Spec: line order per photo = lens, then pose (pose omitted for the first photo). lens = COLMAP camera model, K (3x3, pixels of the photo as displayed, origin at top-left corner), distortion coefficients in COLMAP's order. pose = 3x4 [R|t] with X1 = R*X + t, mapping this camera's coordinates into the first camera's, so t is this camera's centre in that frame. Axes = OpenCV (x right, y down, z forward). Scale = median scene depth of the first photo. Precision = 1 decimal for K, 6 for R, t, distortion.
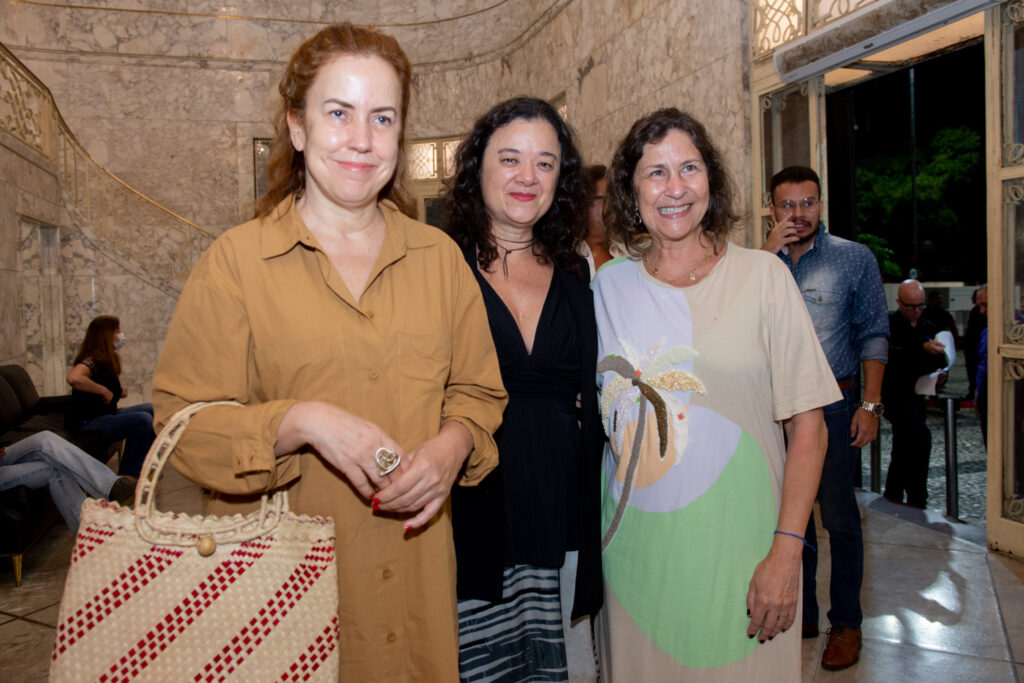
lens RADIAL K [[806.1, 0, 515.8], [0, 806.1, 316.3], [0, 0, 1]] dist [-0.085131, 0.072328]
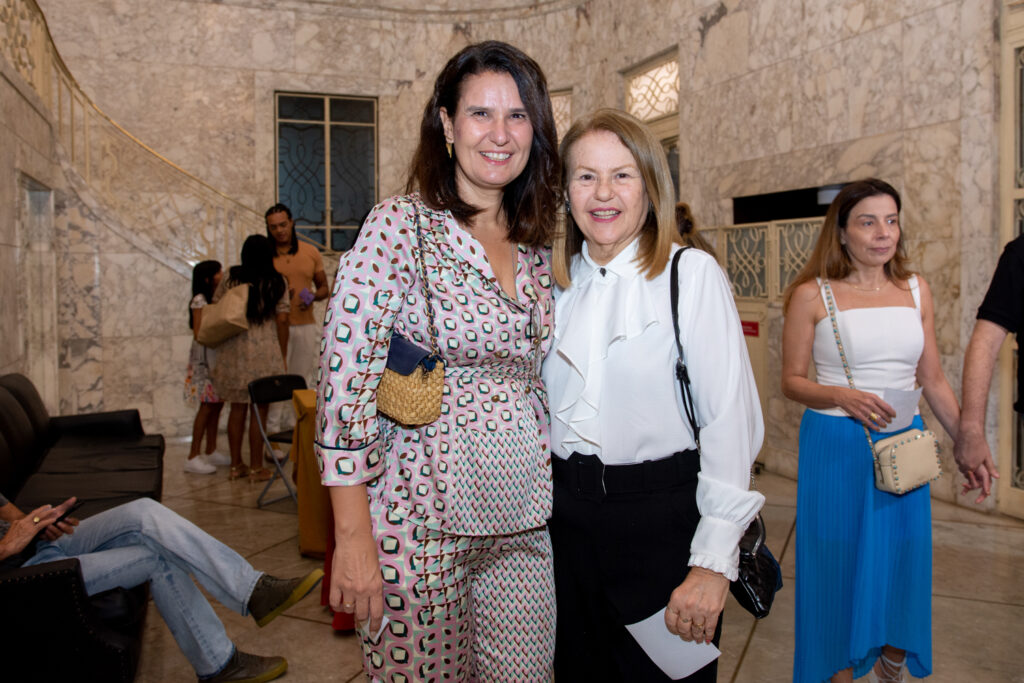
lens RADIAL K [[851.6, 0, 542.0], [0, 851.6, 300.6], [0, 0, 1]] dist [-0.083515, 0.062068]
pose [[0.996690, 0.015588, 0.079787, -0.125959], [-0.015472, 0.999878, -0.002064, -0.007788], [-0.079810, 0.000823, 0.996810, 0.111673]]
